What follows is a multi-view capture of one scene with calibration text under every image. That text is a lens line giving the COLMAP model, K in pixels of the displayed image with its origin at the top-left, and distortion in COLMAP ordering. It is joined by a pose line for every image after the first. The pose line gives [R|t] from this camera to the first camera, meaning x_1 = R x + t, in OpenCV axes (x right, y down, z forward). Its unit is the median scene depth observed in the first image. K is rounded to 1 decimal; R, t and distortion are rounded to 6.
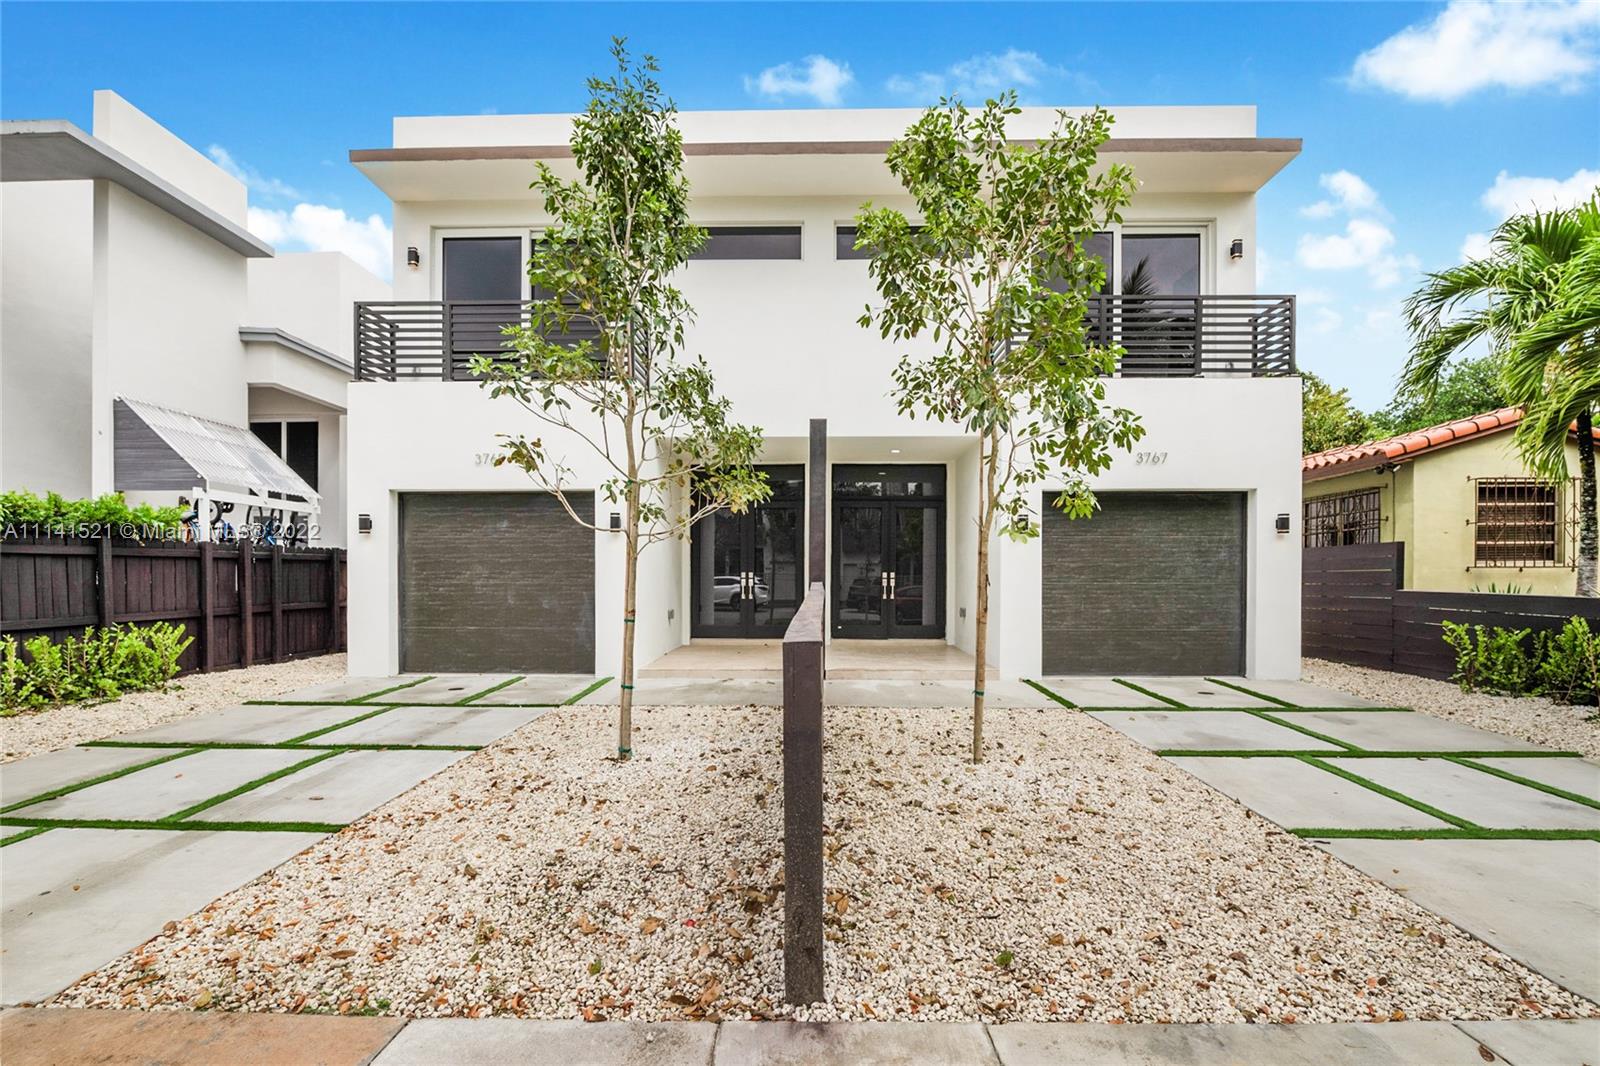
lens RADIAL K [[701.2, 0, 801.9], [0, 701.2, 562.1], [0, 0, 1]] dist [0.001642, 0.000246]
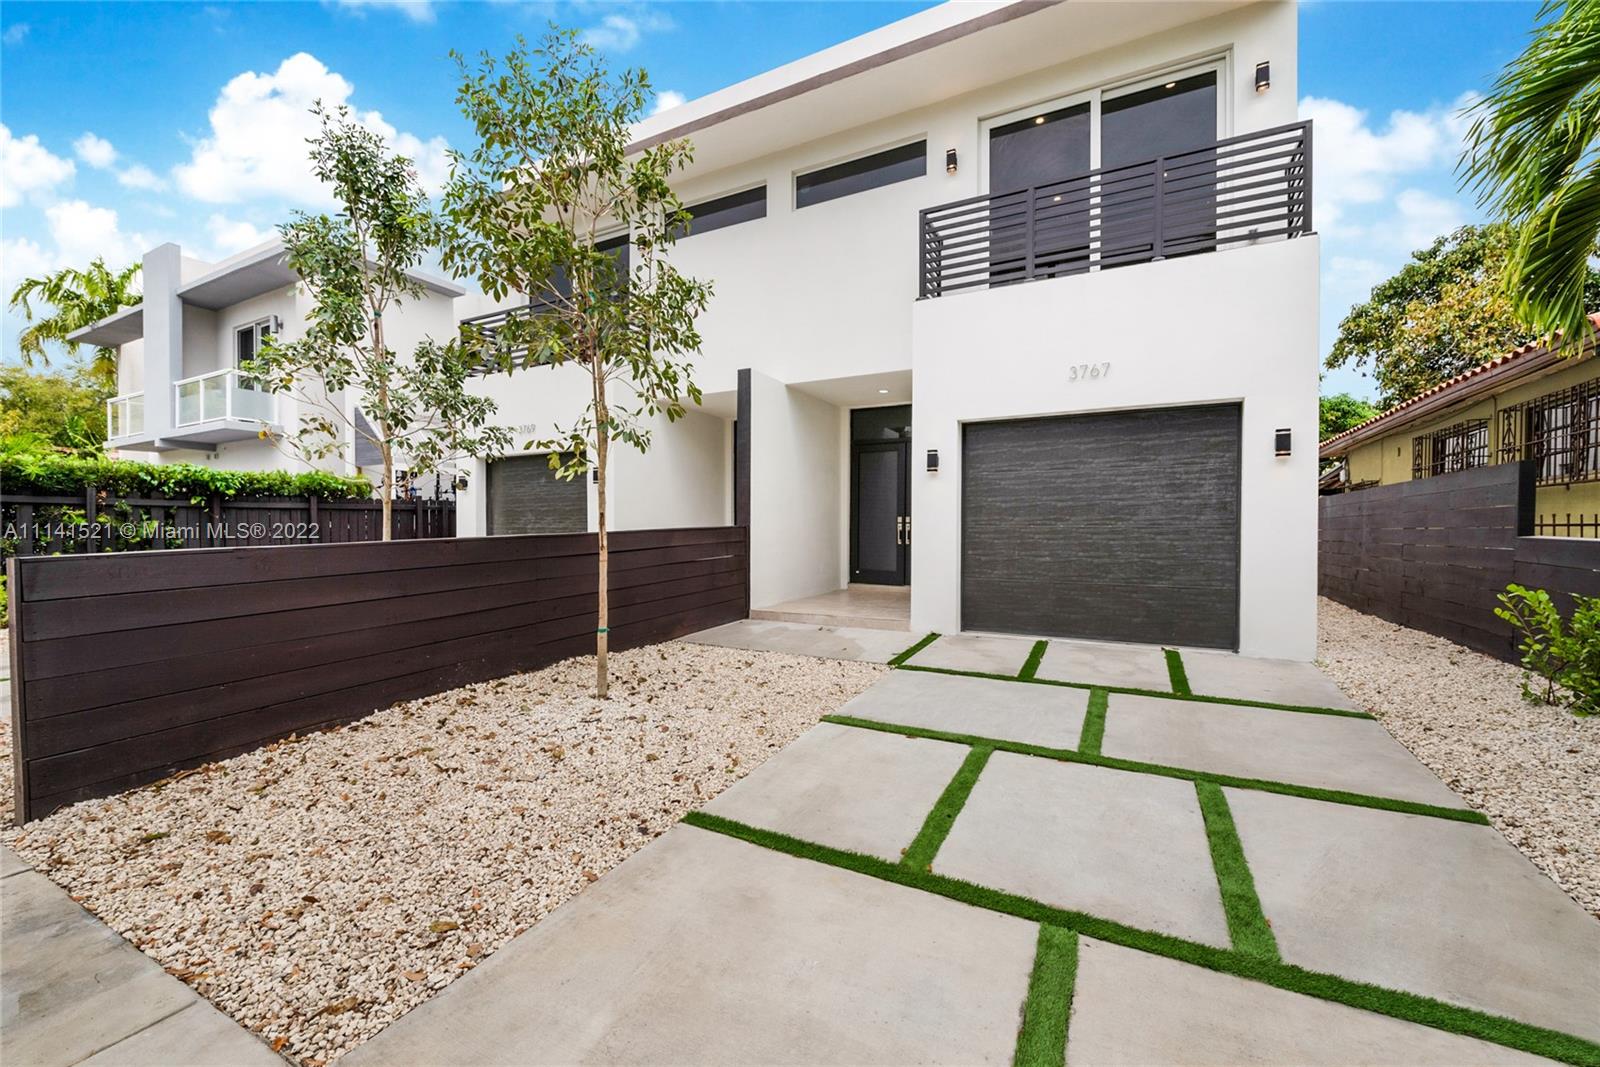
lens RADIAL K [[640.8, 0, 800.0], [0, 640.8, 533.5], [0, 0, 1]] dist [0.002006, 0.000190]
pose [[0.880285, 0.004074, -0.474428, 0.541851], [0.011156, 0.999509, 0.029283, 0.013007], [0.474314, -0.031070, 0.879807, 0.184513]]
